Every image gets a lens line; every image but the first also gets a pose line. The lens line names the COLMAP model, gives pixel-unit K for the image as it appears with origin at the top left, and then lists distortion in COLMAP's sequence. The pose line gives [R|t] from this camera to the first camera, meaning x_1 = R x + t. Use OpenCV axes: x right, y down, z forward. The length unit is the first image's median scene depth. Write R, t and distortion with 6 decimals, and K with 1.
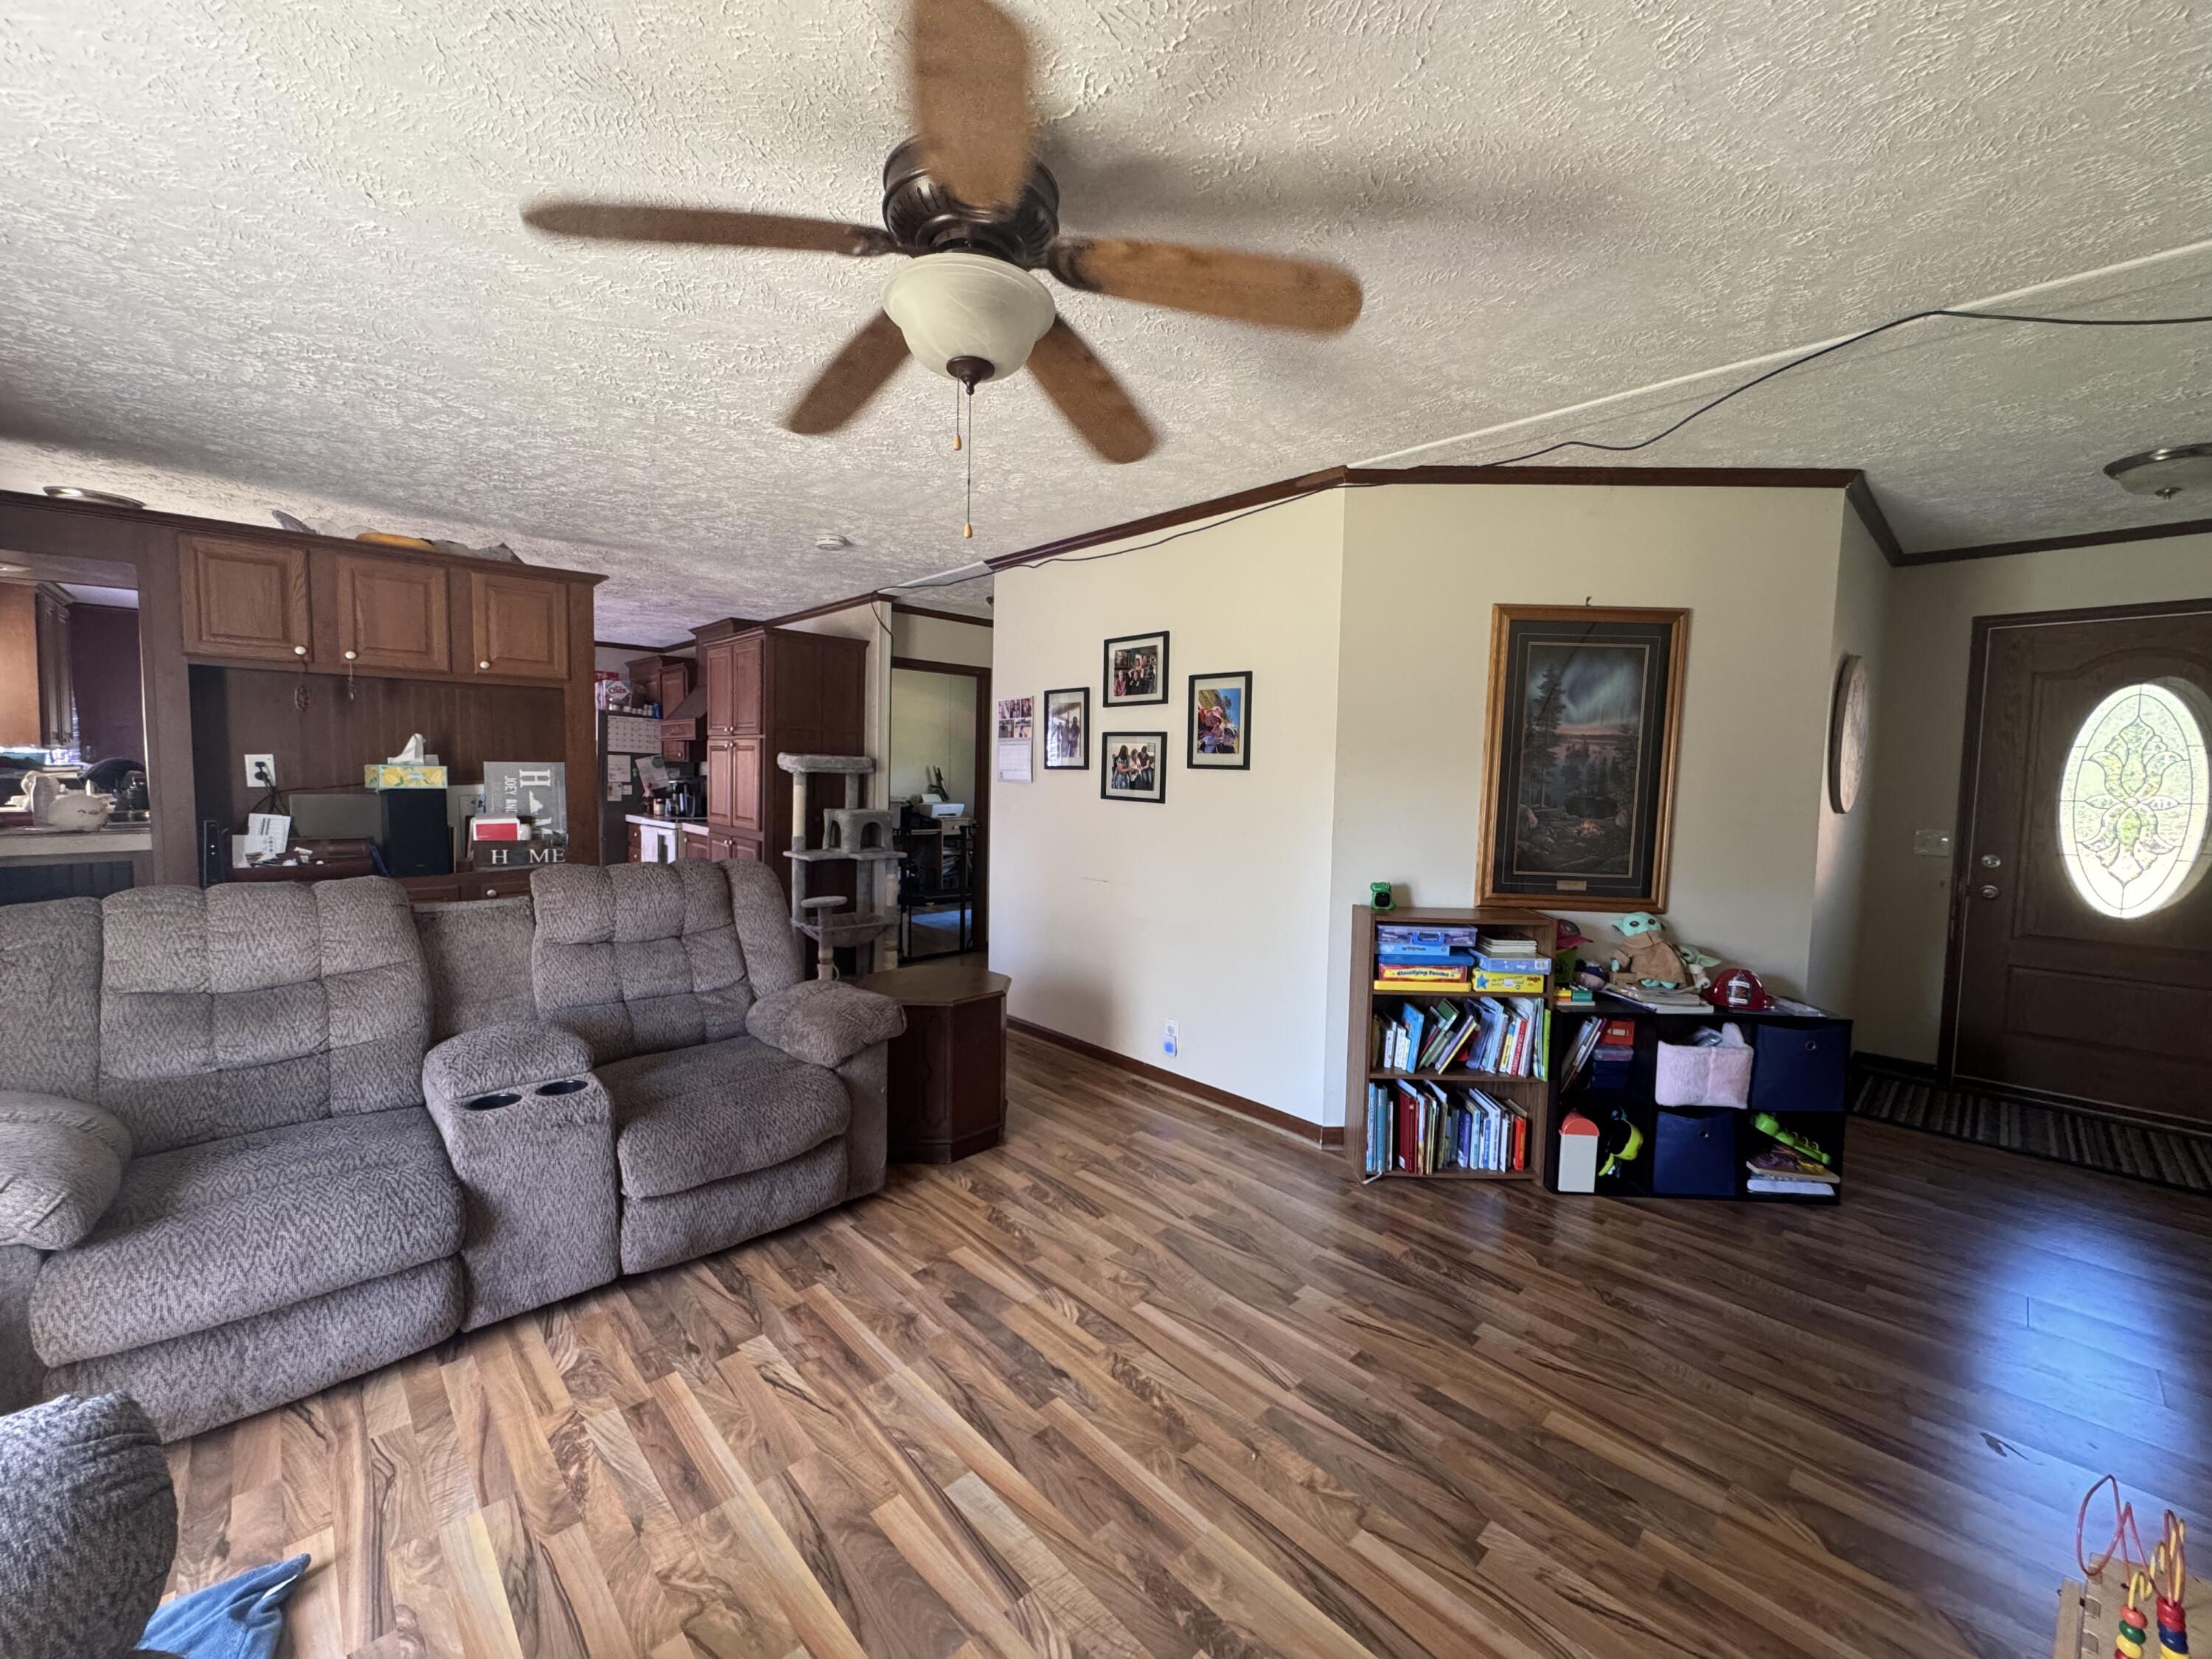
lens RADIAL K [[879.7, 0, 1104.9], [0, 879.7, 827.2], [0, 0, 1]] dist [-0.001179, -0.000133]
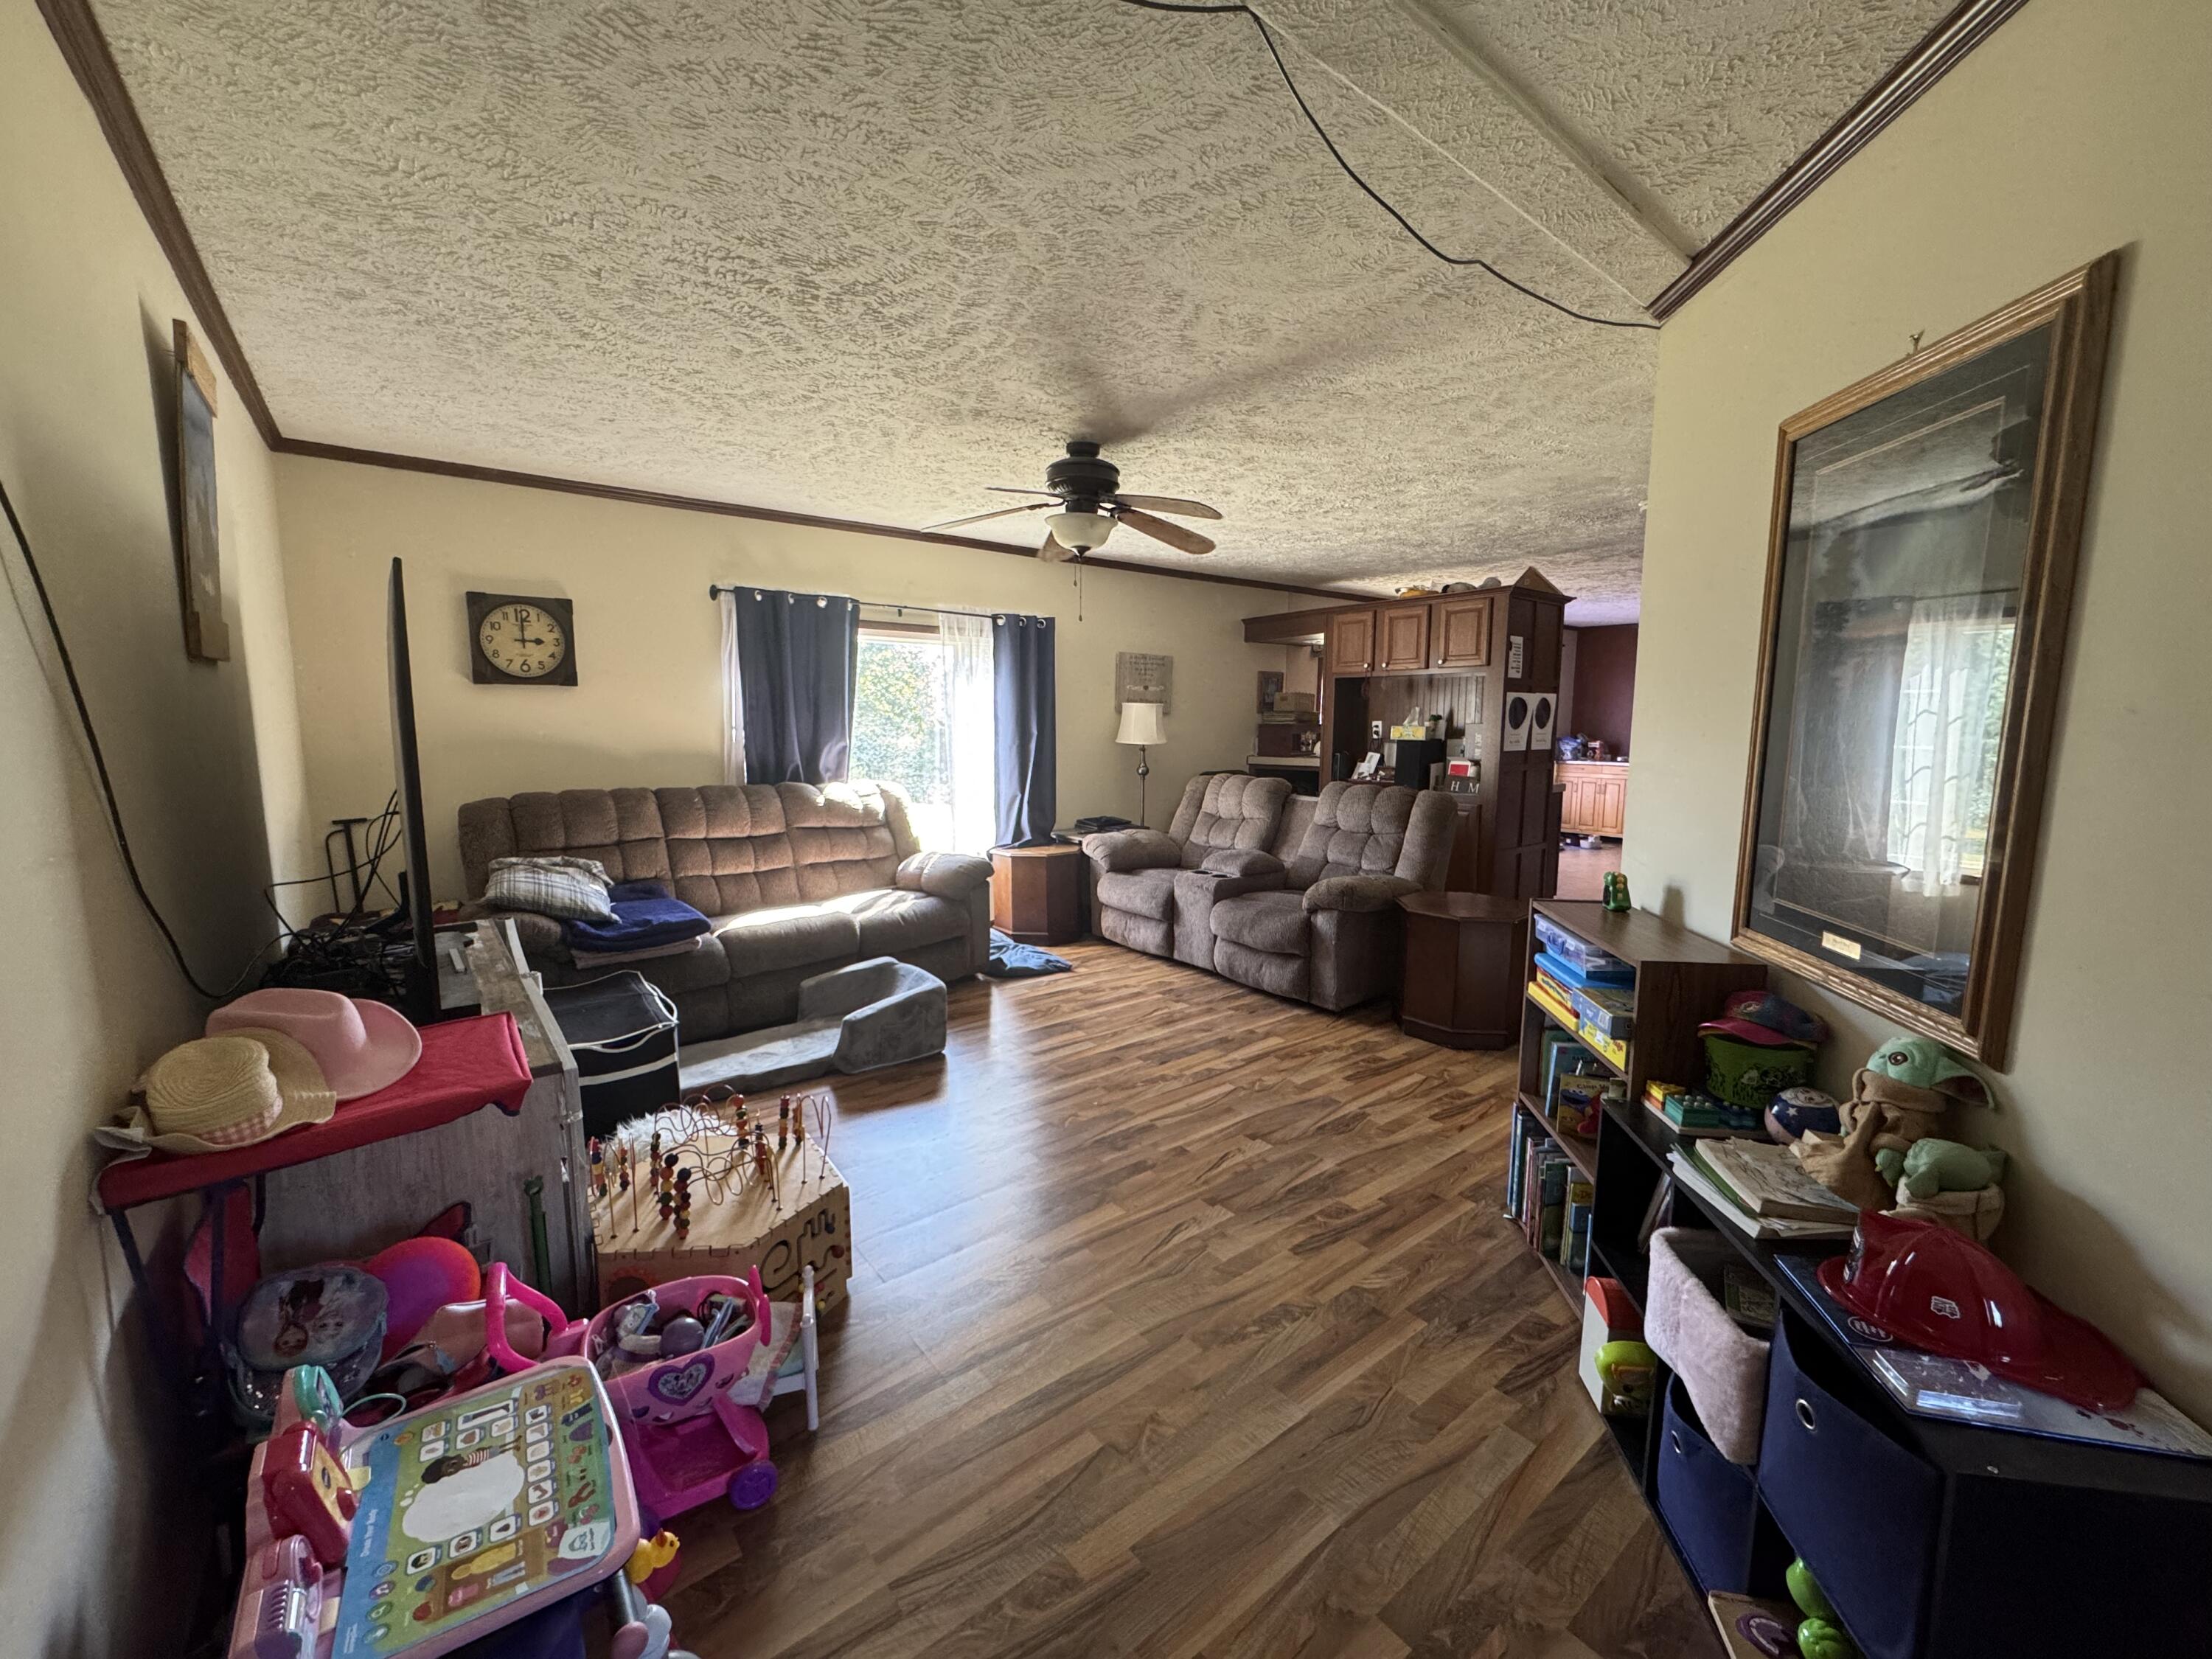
lens RADIAL K [[879.7, 0, 1111.0], [0, 879.7, 828.4], [0, 0, 1]] dist [-0.001179, -0.000133]
pose [[-0.078795, 0.105896, -0.991250, 1.415356], [-0.072594, 0.991093, 0.111650, -0.033256], [0.994244, 0.080756, -0.070405, 0.834295]]
